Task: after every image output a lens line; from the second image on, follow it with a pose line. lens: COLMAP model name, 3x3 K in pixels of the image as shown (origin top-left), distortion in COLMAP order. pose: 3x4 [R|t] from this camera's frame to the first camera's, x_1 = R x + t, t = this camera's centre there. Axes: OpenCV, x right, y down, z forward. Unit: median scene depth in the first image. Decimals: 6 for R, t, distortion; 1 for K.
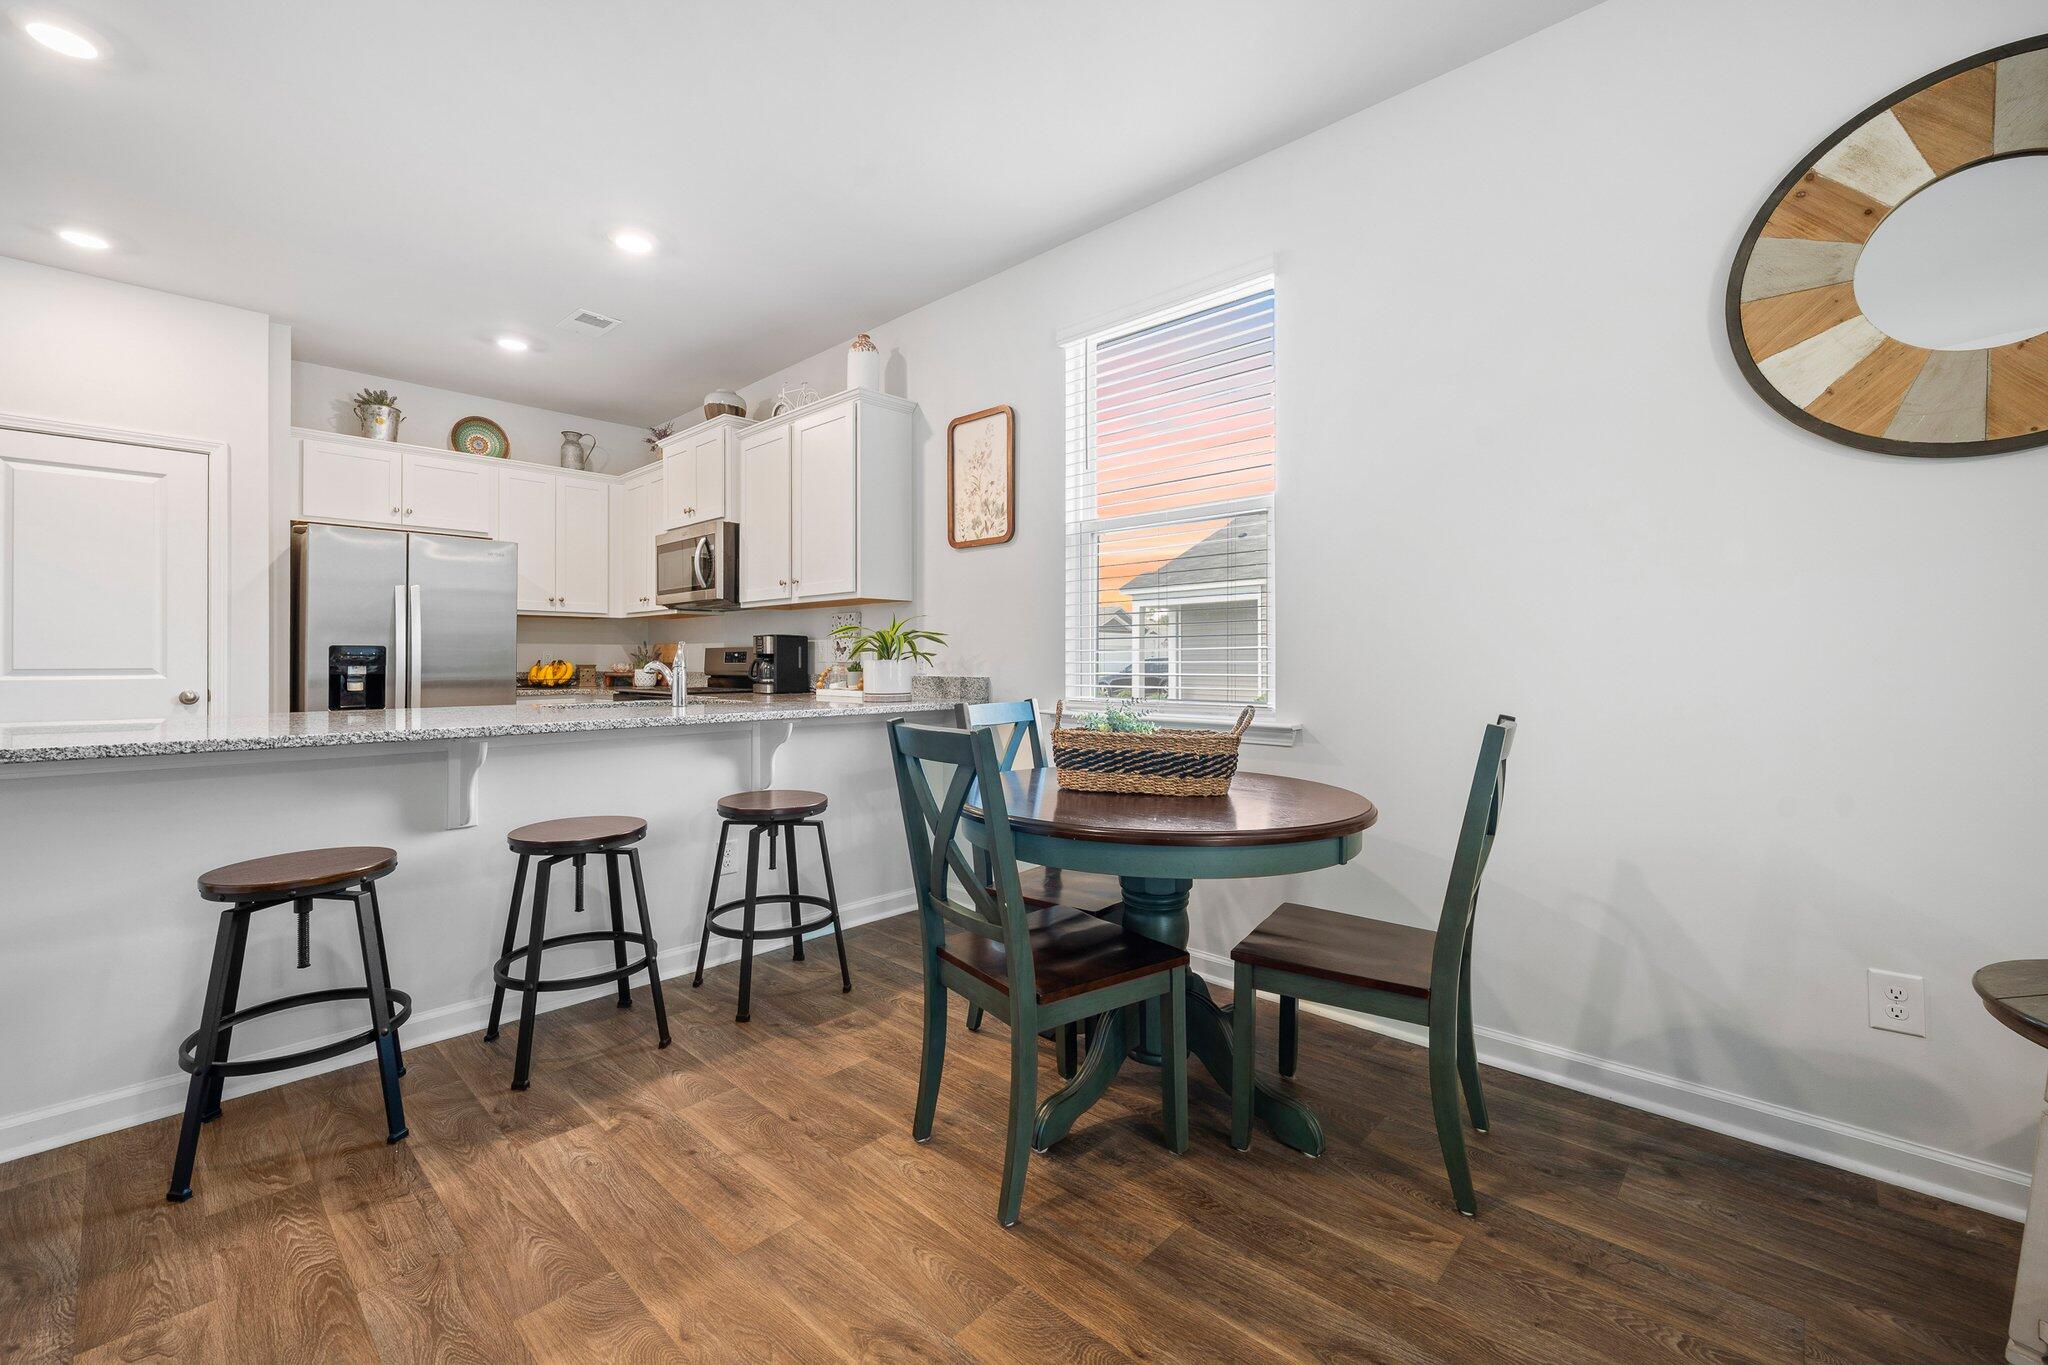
lens RADIAL K [[831.9, 0, 1003.5], [0, 831.9, 654.0], [0, 0, 1]] dist [0.000915, 0.000091]
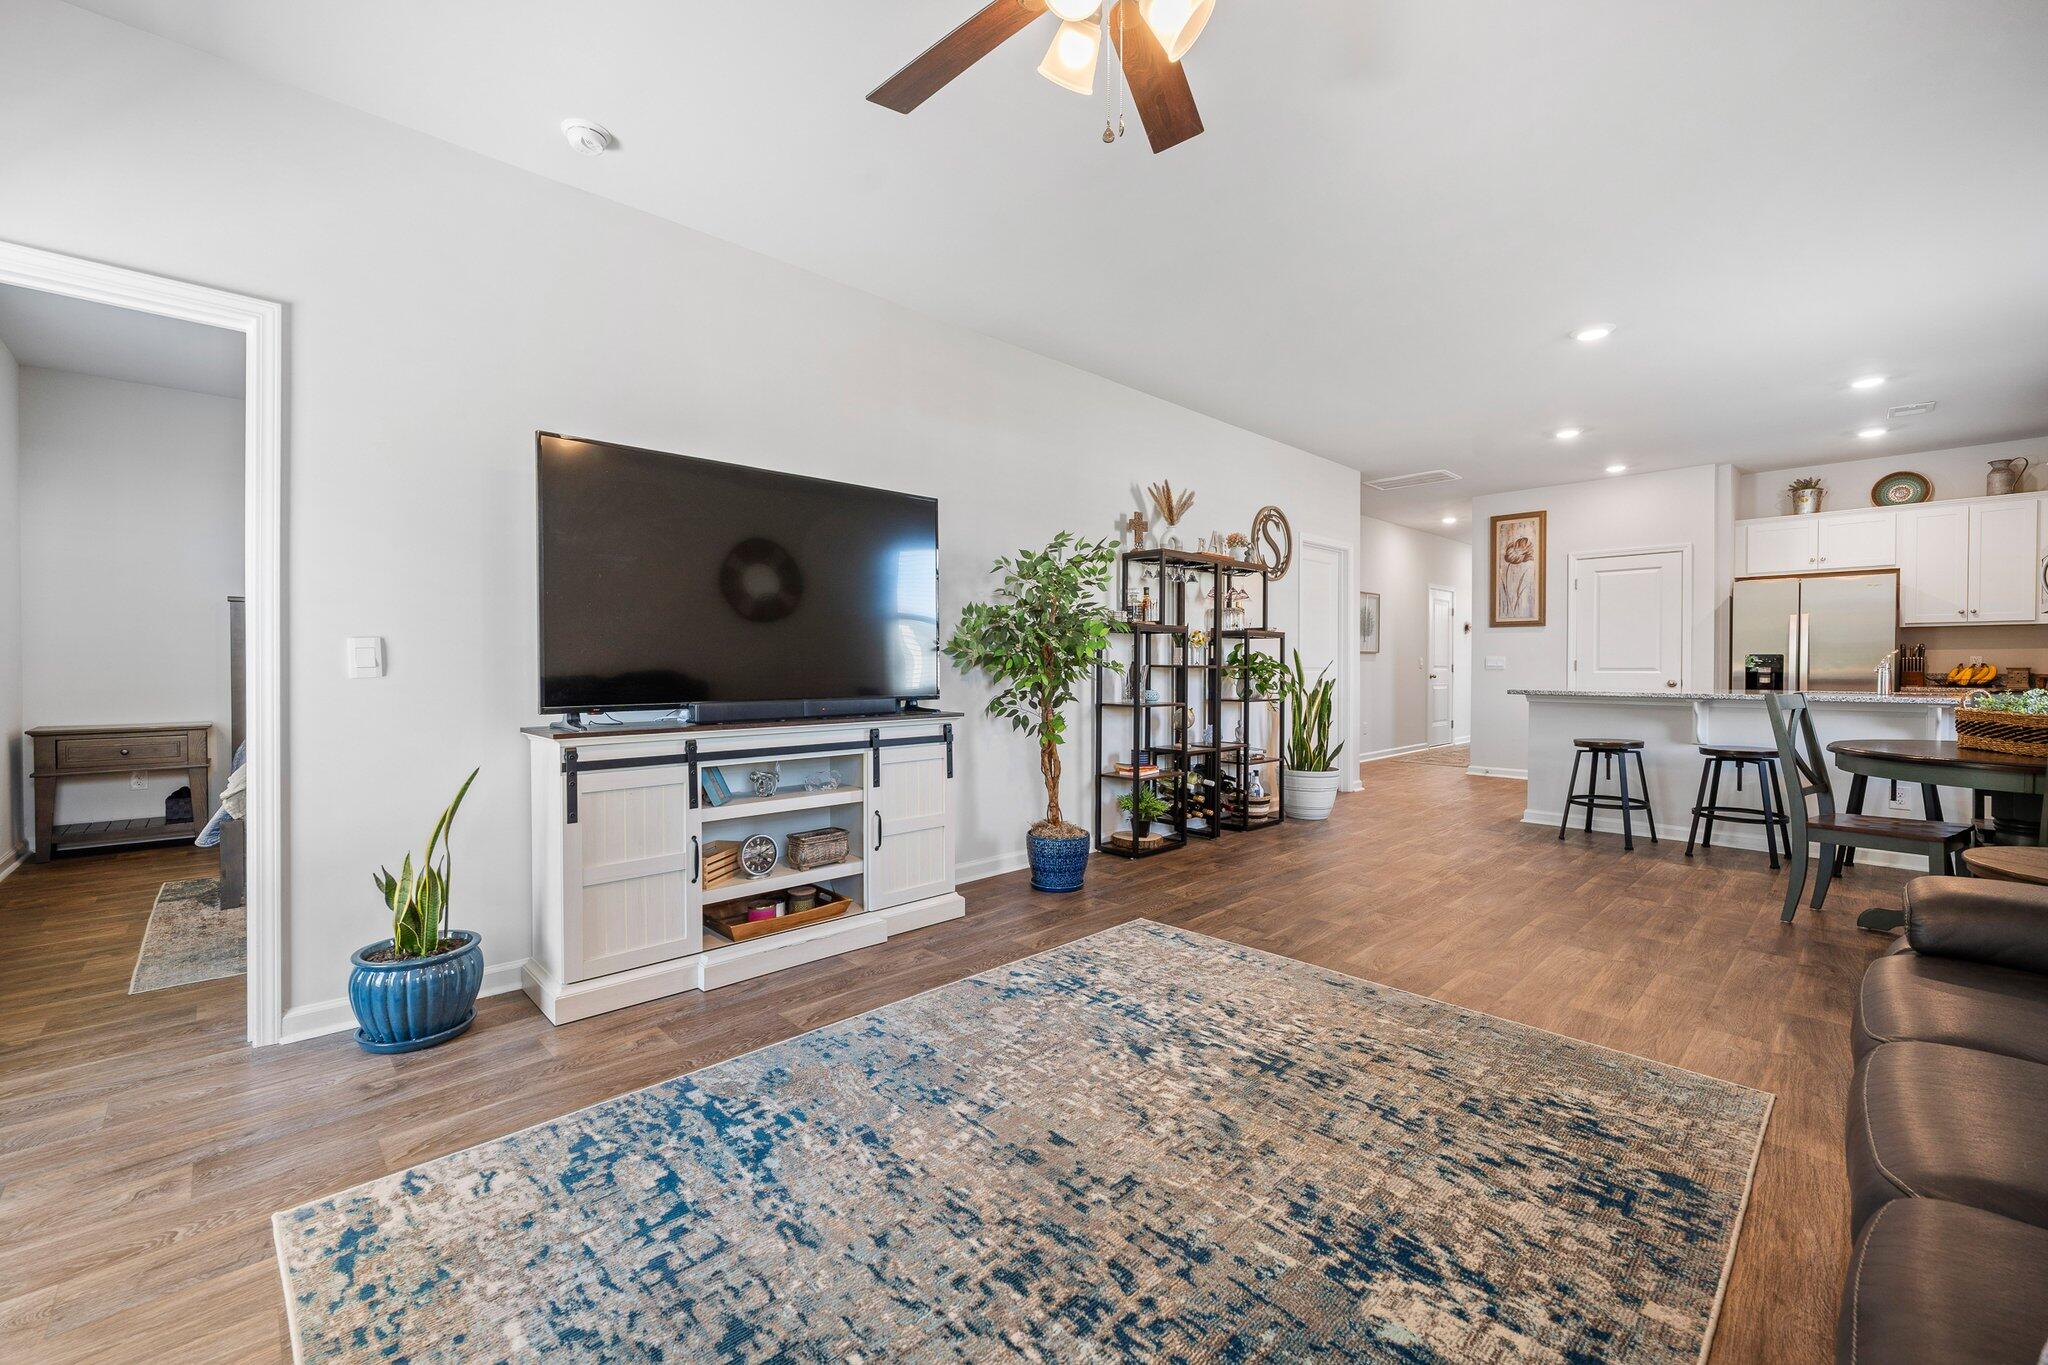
lens RADIAL K [[831.9, 0, 1009.6], [0, 831.9, 670.9], [0, 0, 1]] dist [0.000915, 0.000091]
pose [[-0.055795, 0.009671, -0.998395, 0.991694], [0.004761, 0.999944, 0.009420, -0.000229], [0.998431, -0.004228, -0.055838, -0.393249]]
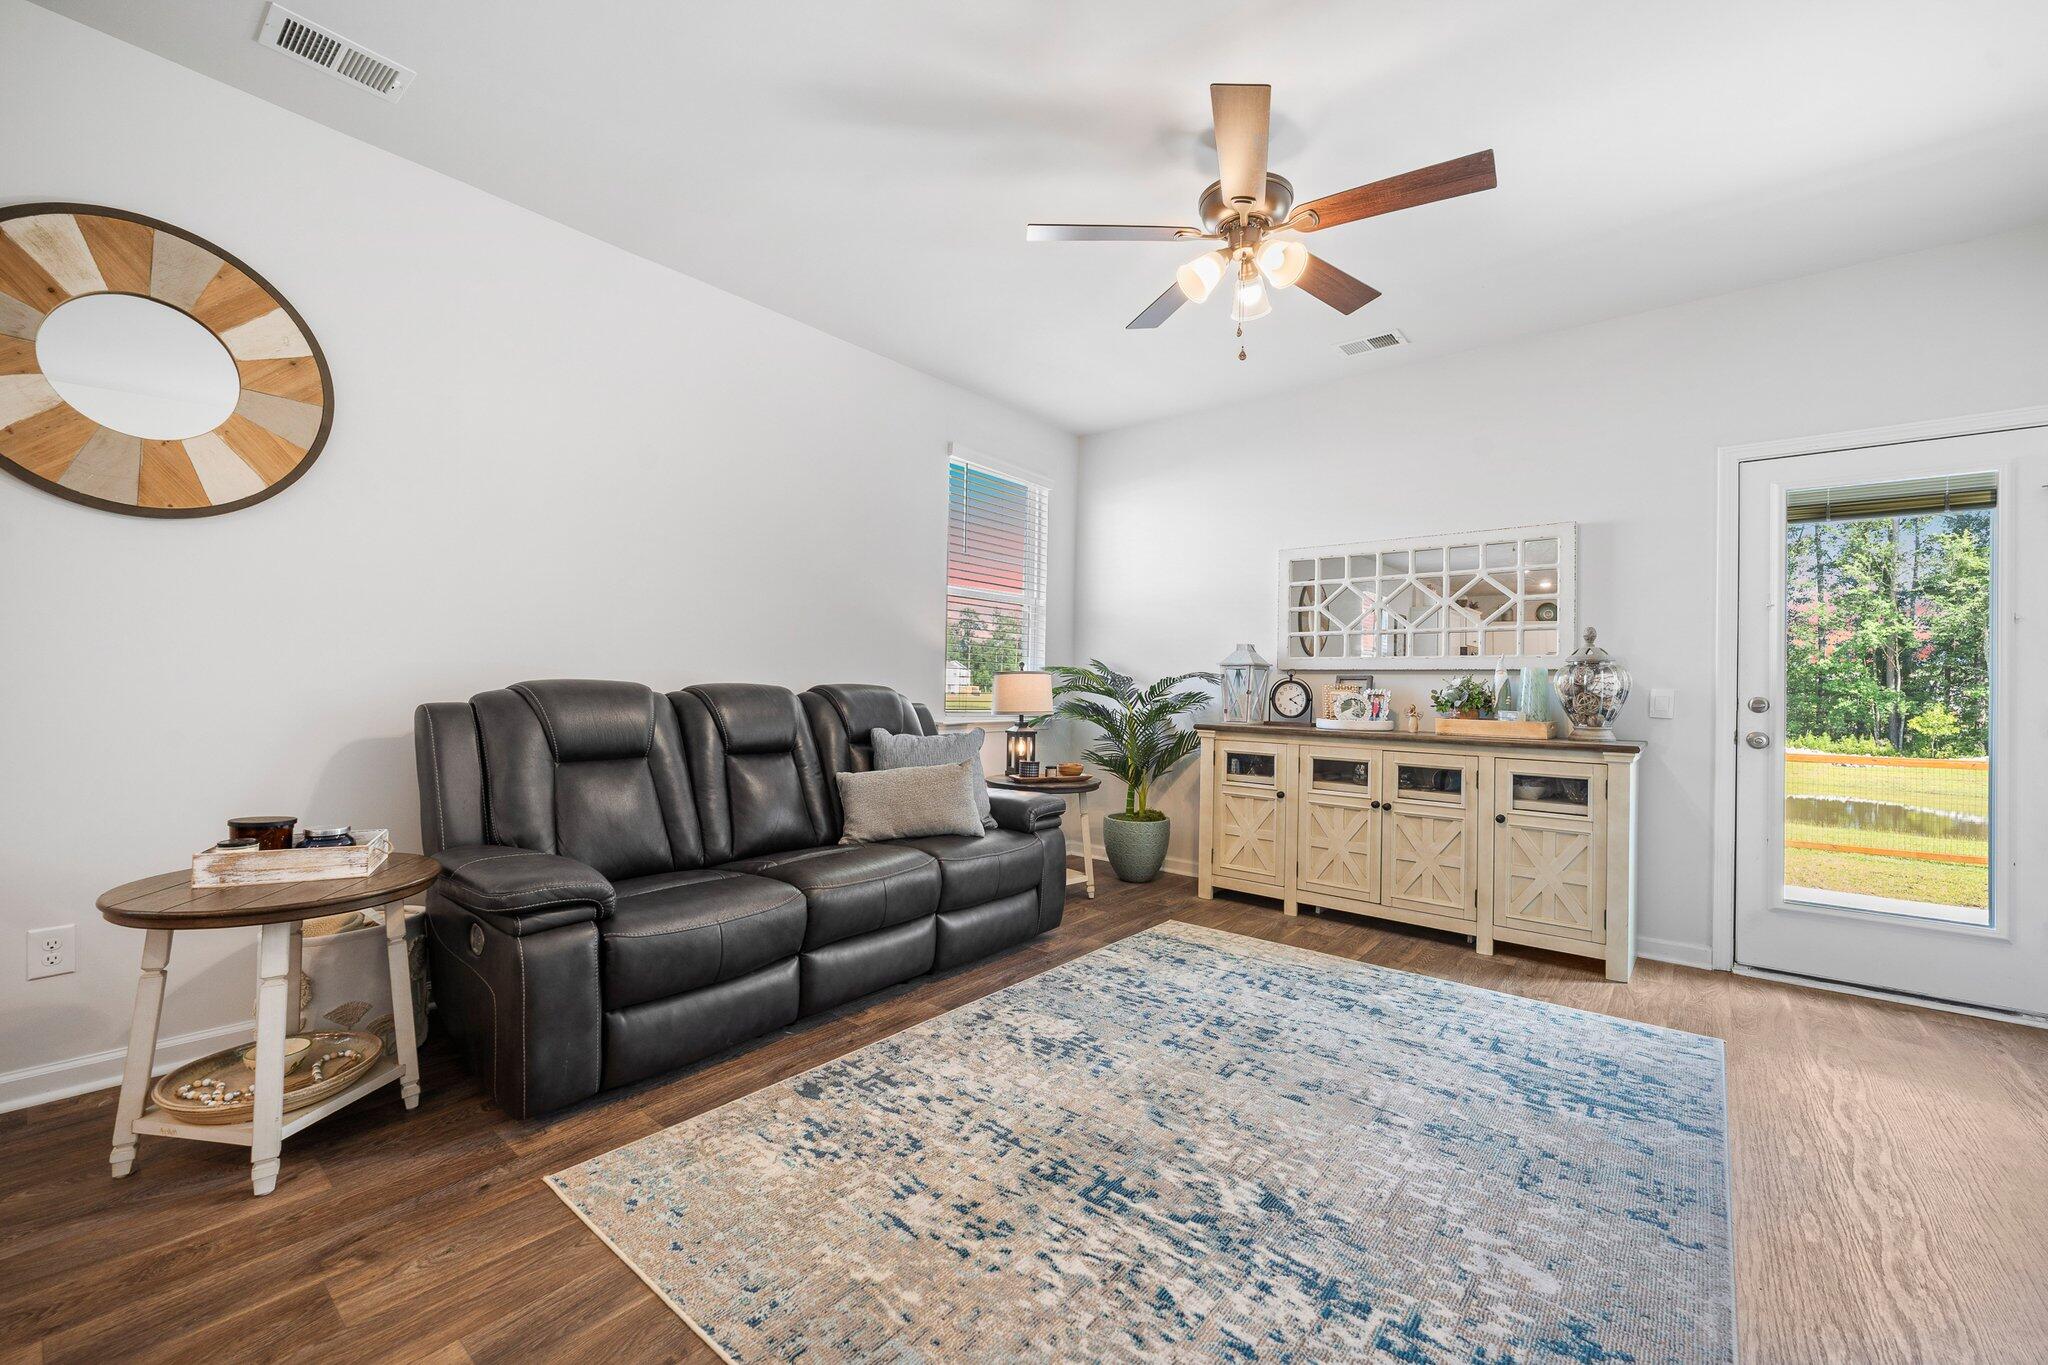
lens RADIAL K [[831.9, 0, 1015.4], [0, 831.9, 671.5], [0, 0, 1]] dist [0.000915, 0.000091]
pose [[-0.064618, 0.016764, 0.997769, -0.106380], [-0.023385, 0.999559, -0.018309, 0.000307], [-0.997636, -0.024516, -0.064197, -0.145185]]
